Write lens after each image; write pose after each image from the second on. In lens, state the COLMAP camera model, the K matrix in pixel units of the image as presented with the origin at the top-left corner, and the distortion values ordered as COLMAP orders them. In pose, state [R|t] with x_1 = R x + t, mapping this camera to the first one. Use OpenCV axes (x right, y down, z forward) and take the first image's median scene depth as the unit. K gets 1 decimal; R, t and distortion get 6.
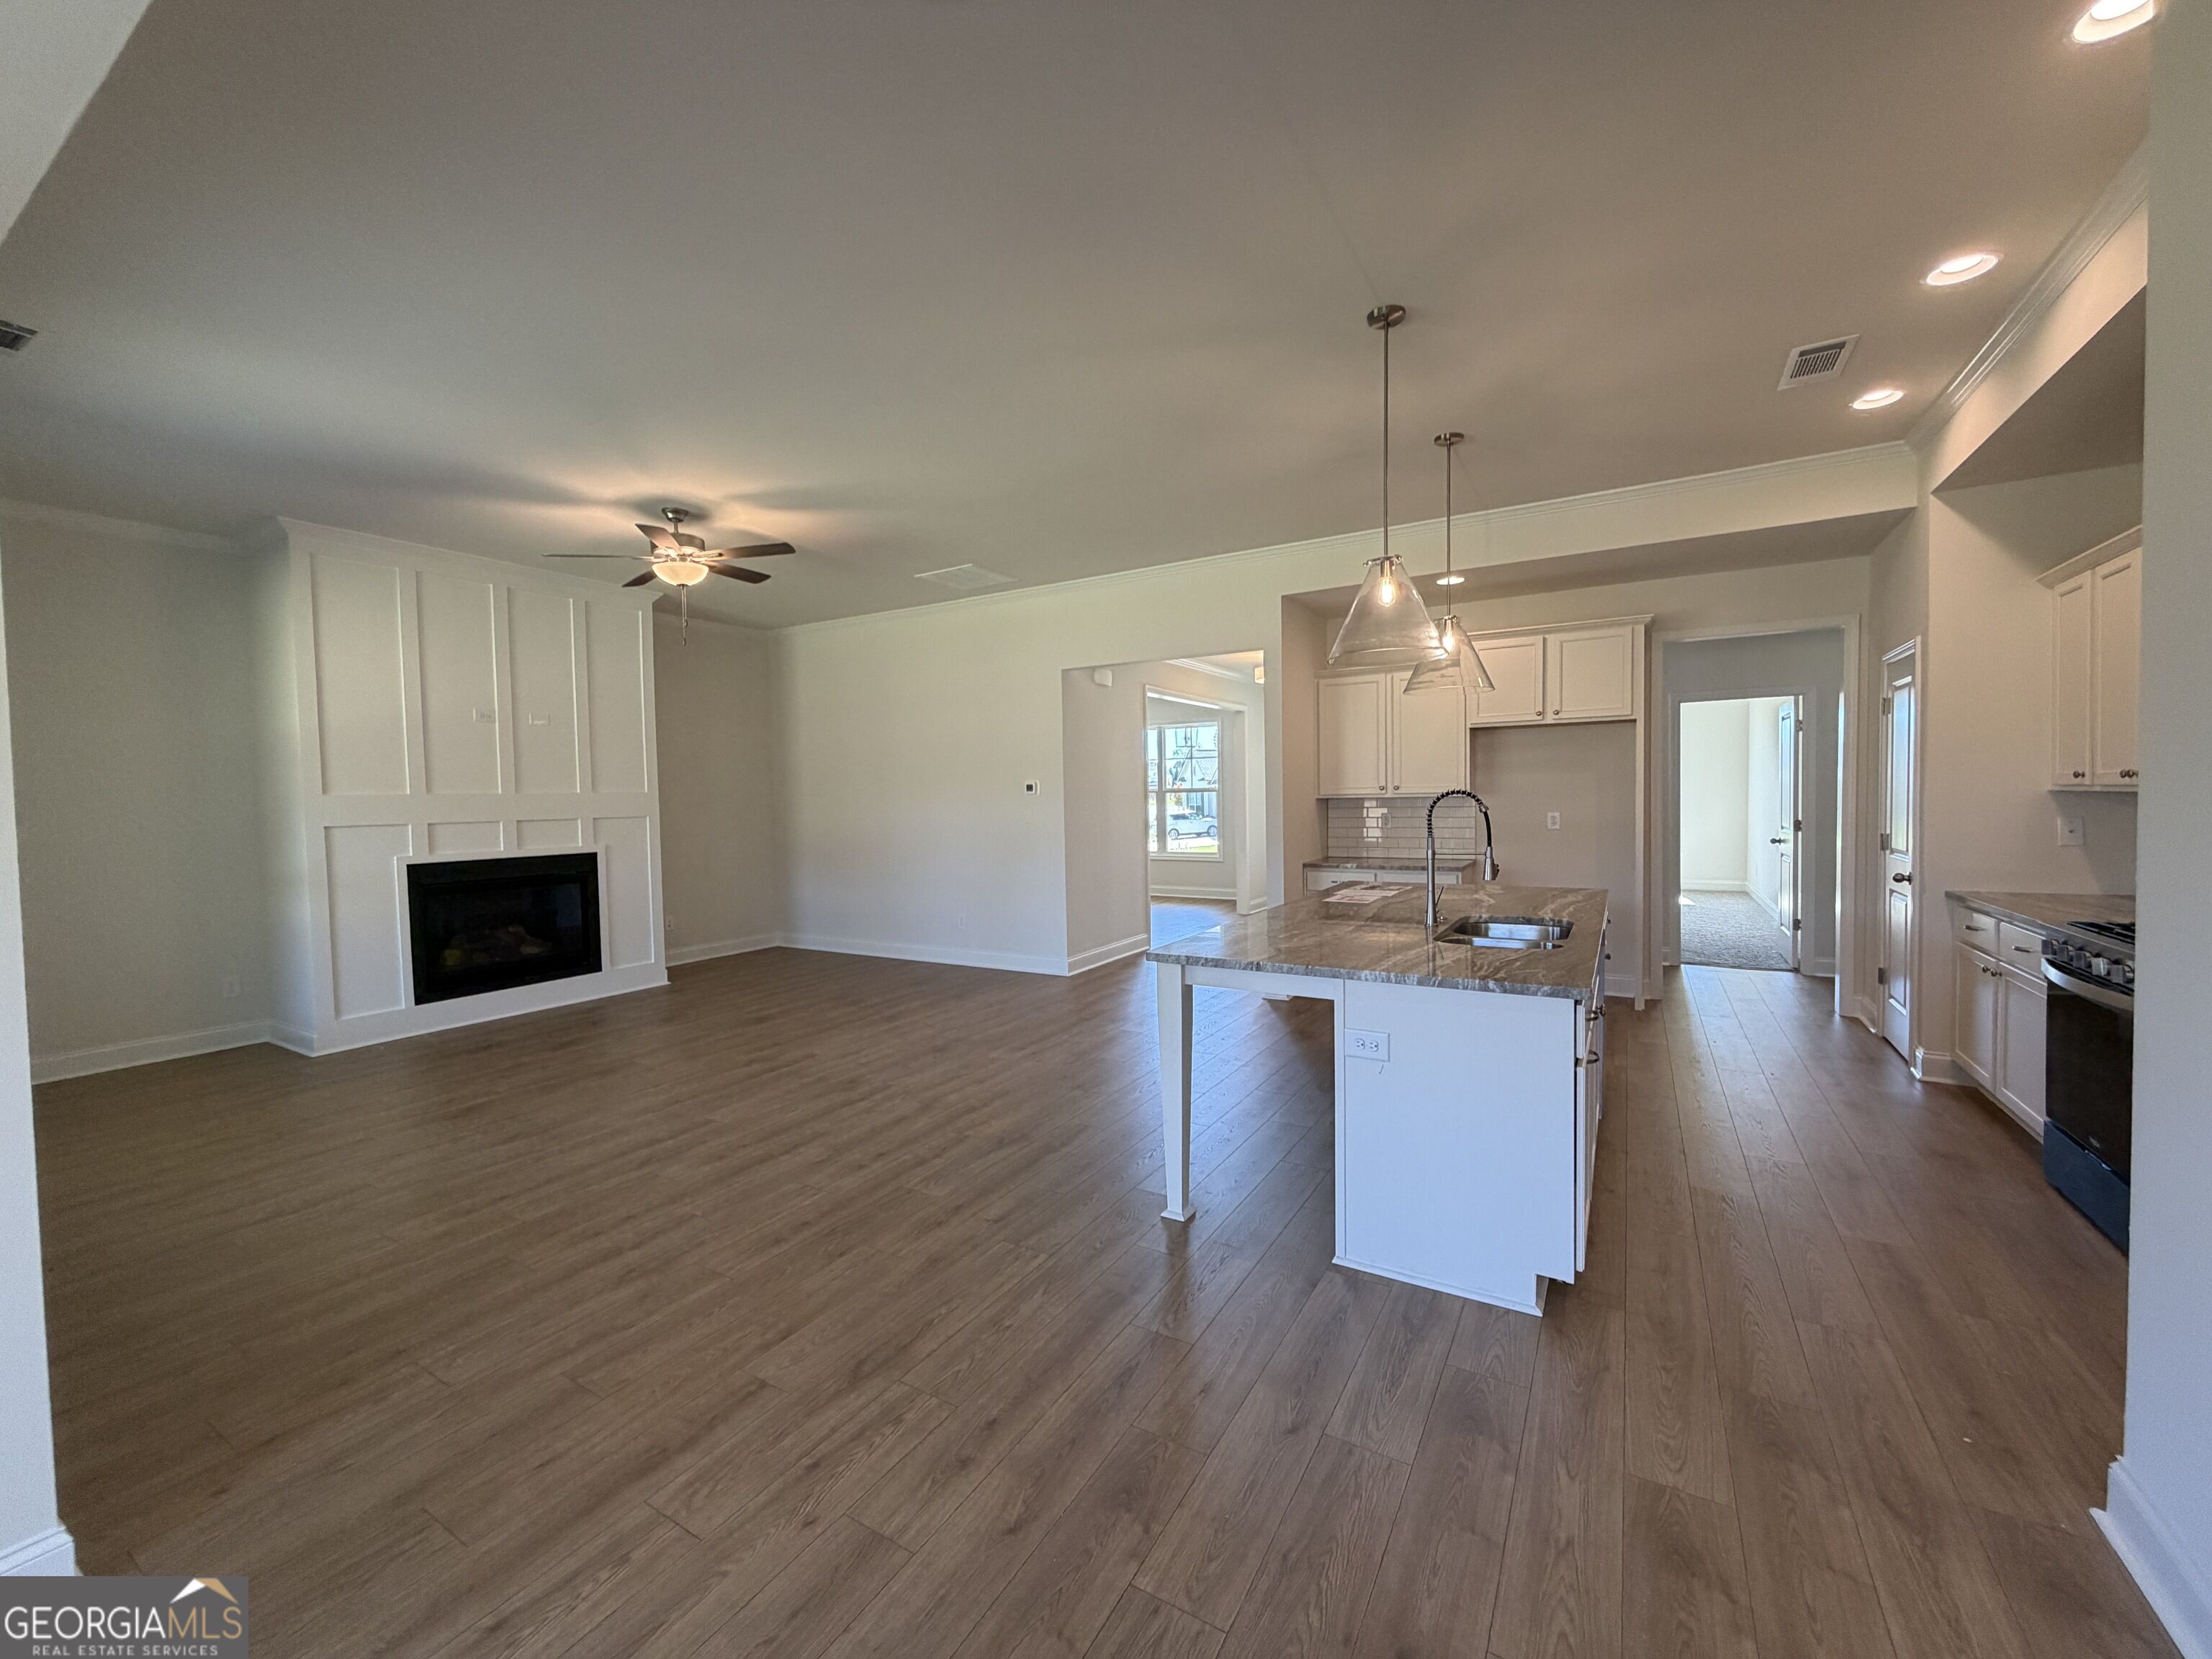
lens RADIAL K [[877.1, 0, 1097.7], [0, 877.1, 827.0], [0, 0, 1]] dist [0.000828, -0.000021]
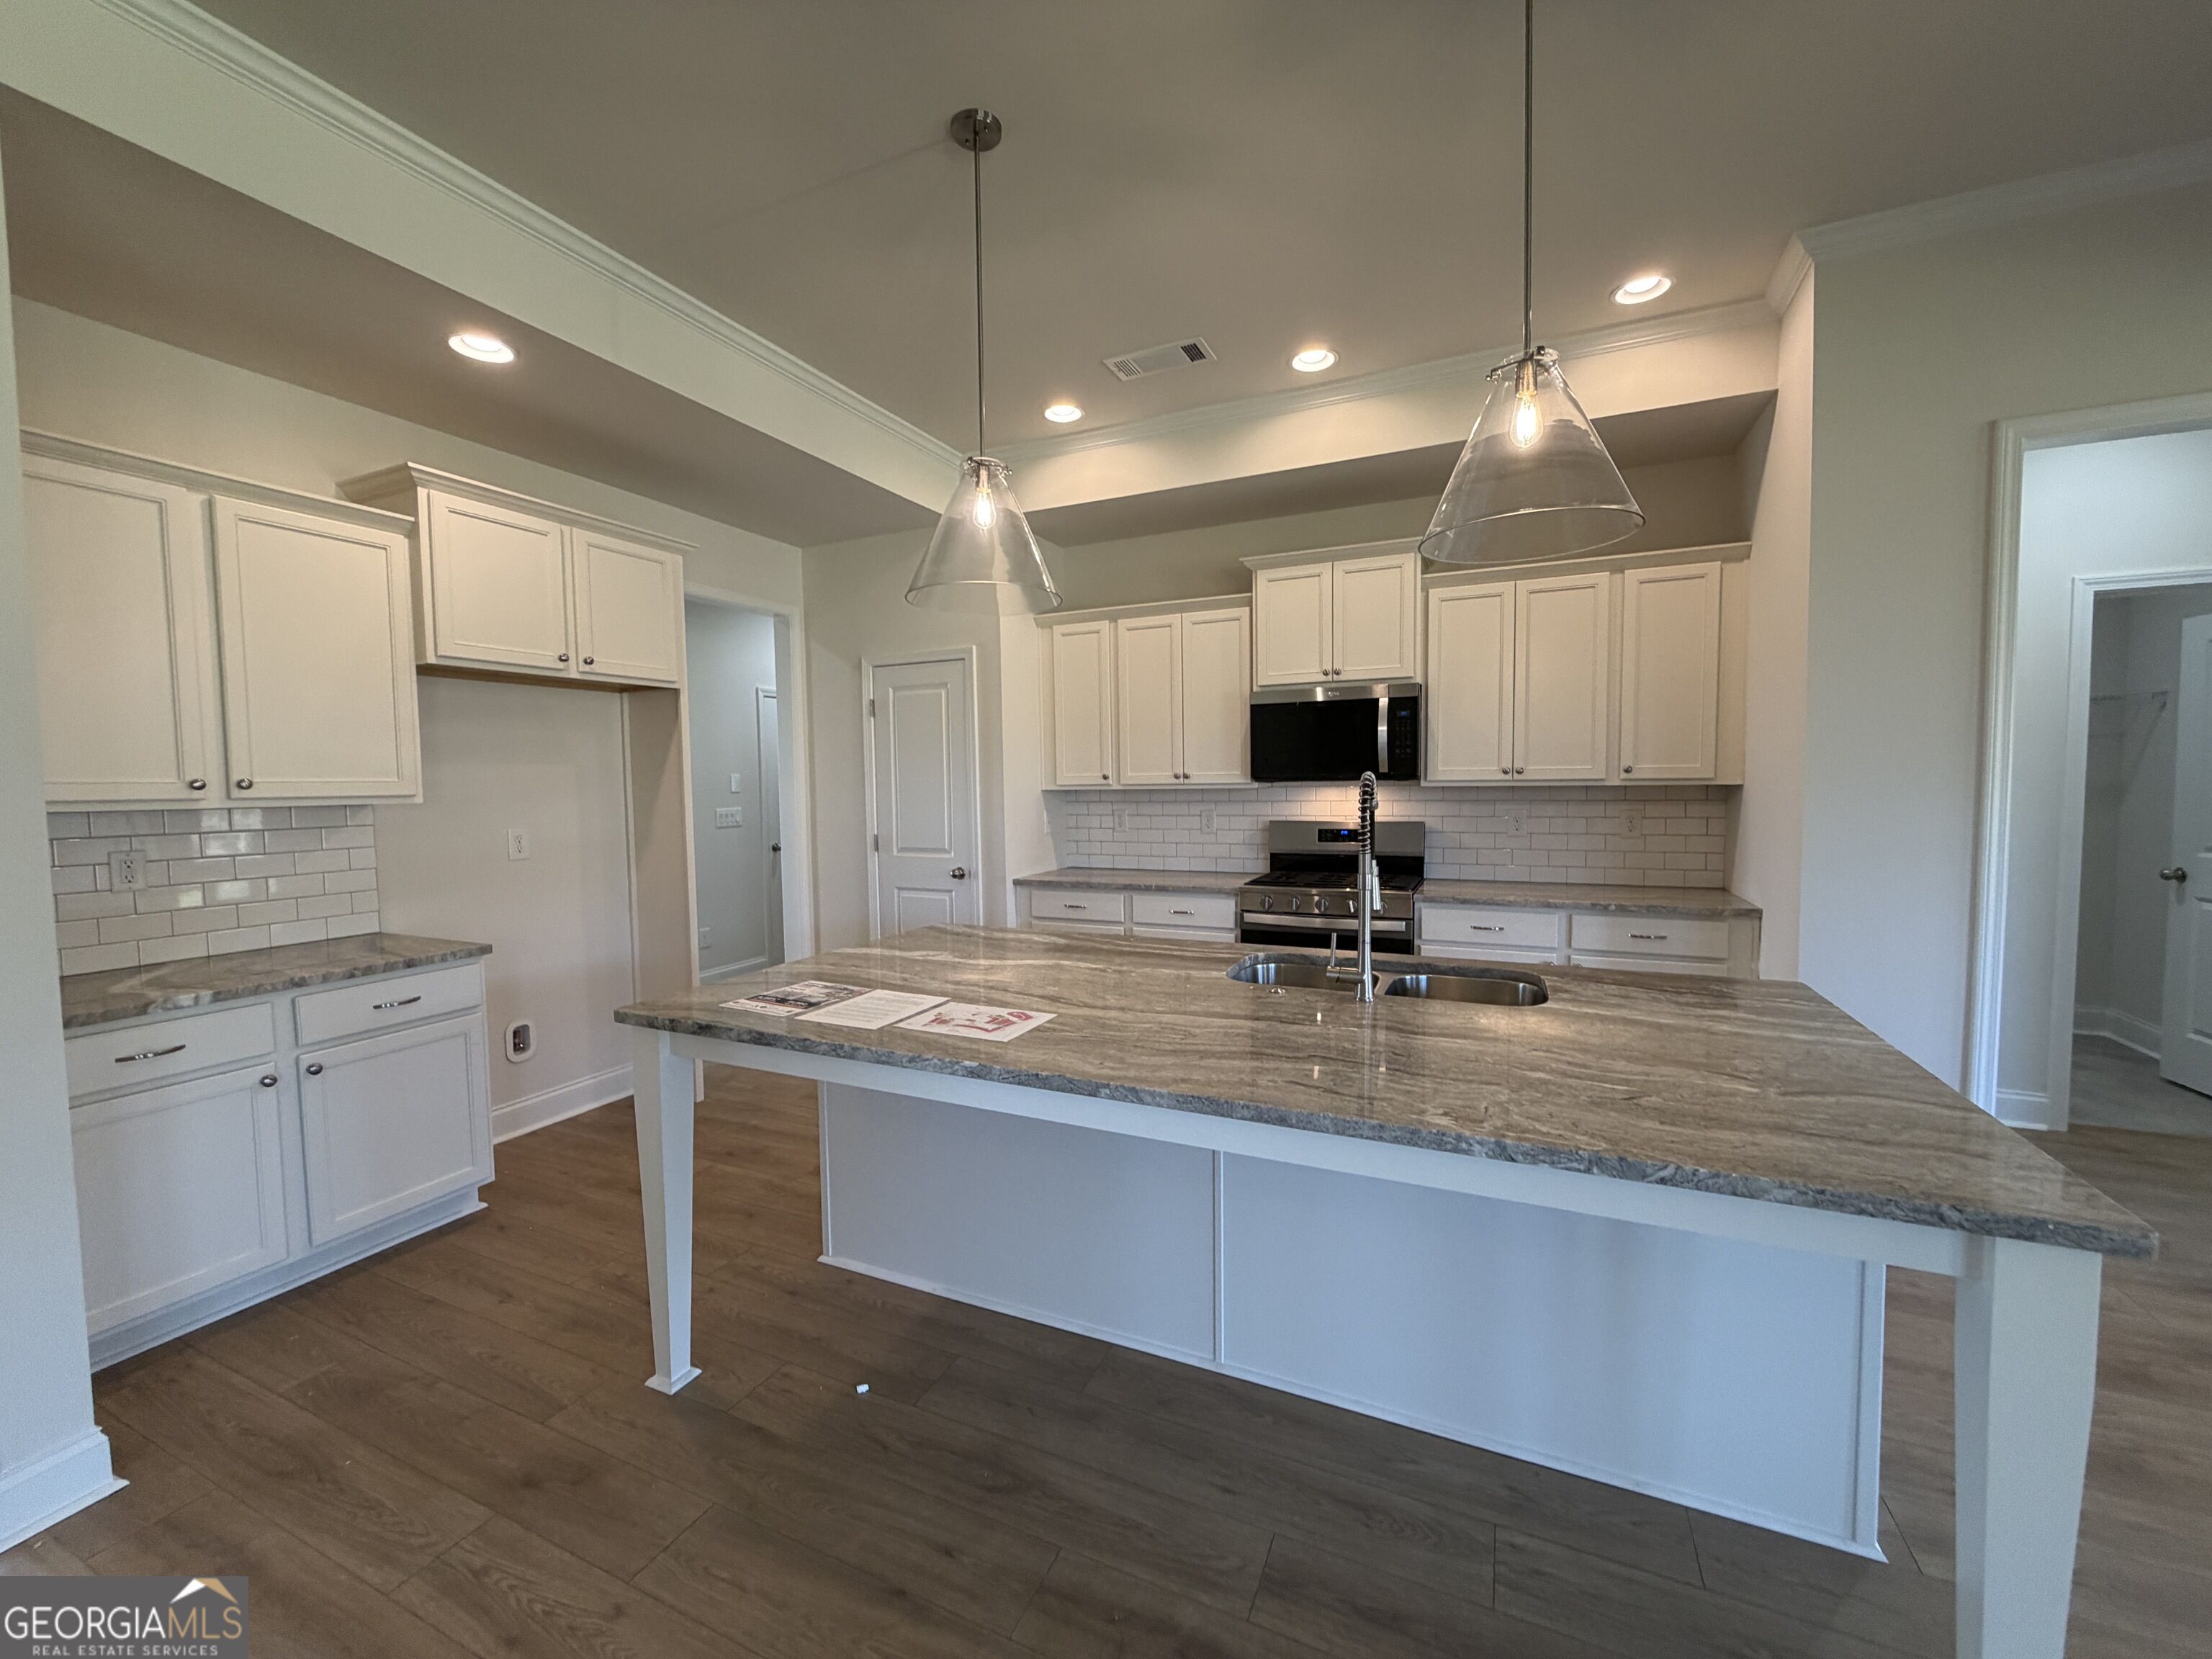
lens RADIAL K [[902.8, 0, 1106.0], [0, 902.8, 829.5], [0, 0, 1]] dist [0.001337, -0.000070]
pose [[-0.113733, -0.035097, 0.992891, -0.194138], [0.050537, 0.997878, 0.041062, -0.032887], [-0.992225, 0.054848, -0.111718, 1.032178]]
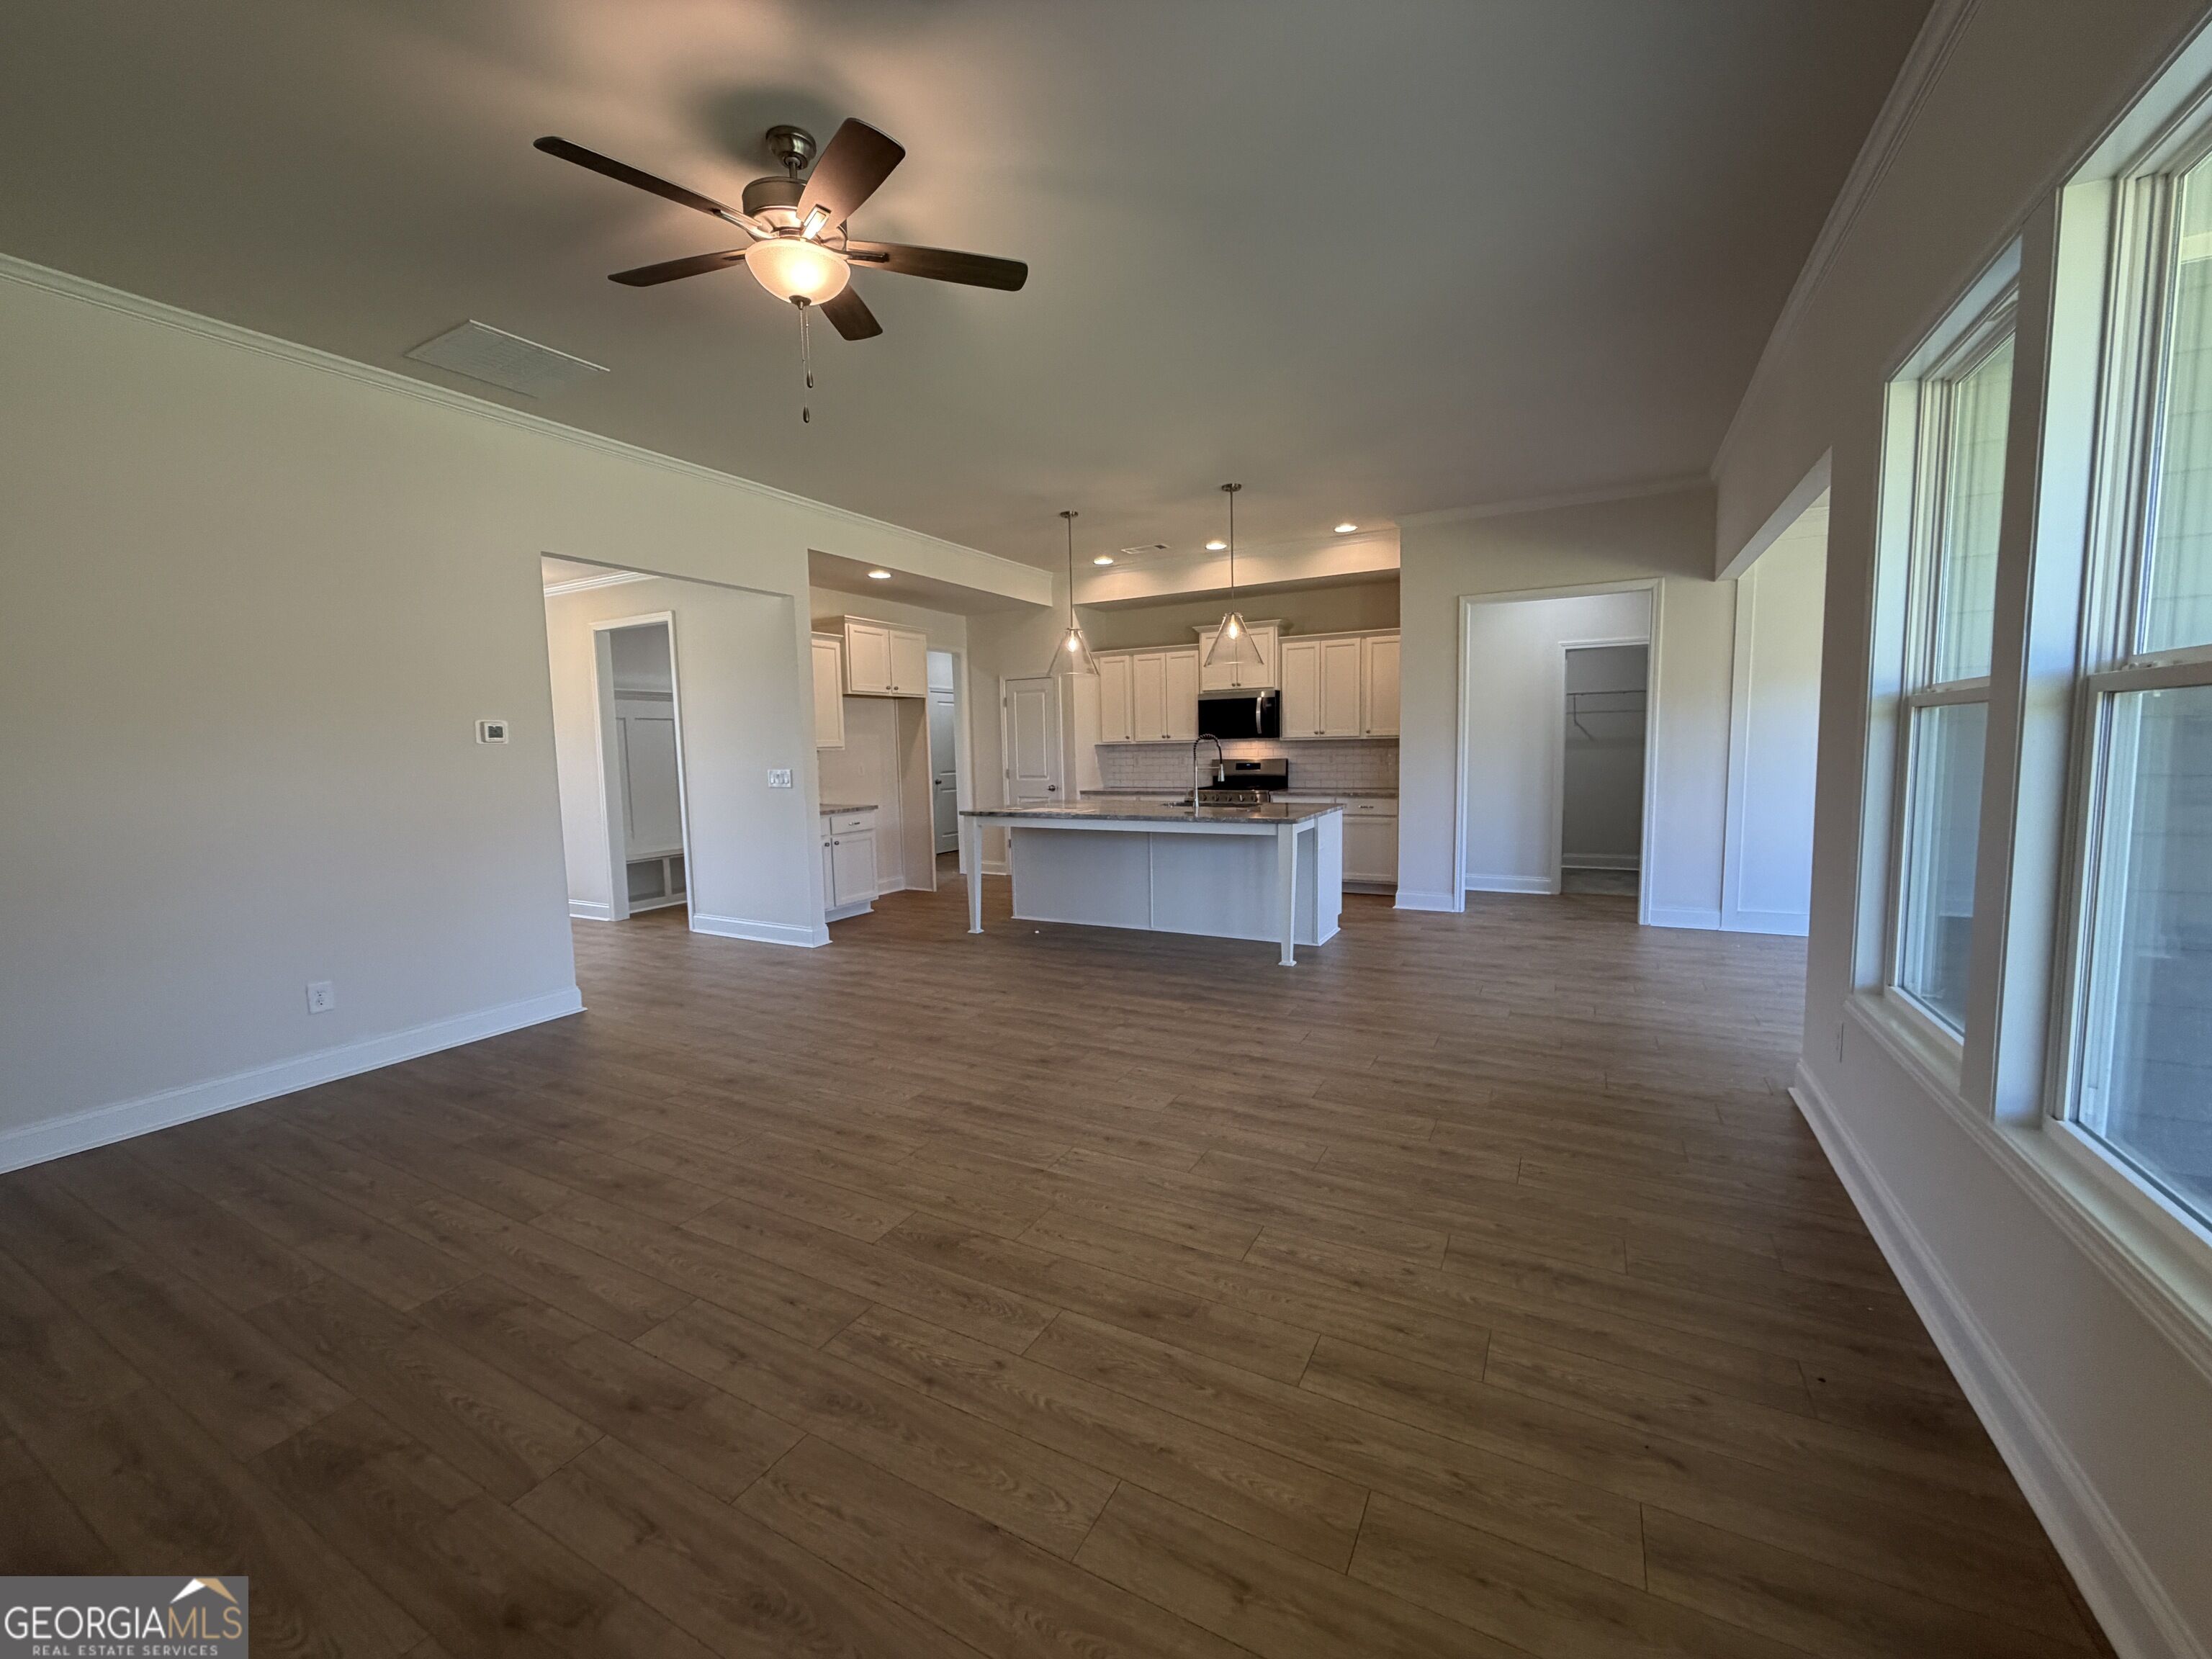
lens RADIAL K [[877.1, 0, 1097.7], [0, 877.1, 827.0], [0, 0, 1]] dist [0.000828, -0.000021]
pose [[-0.040087, -0.073868, 0.996462, -1.239806], [0.057756, 0.995425, 0.076115, -0.001037], [-0.997526, 0.060603, -0.035638, 1.064459]]
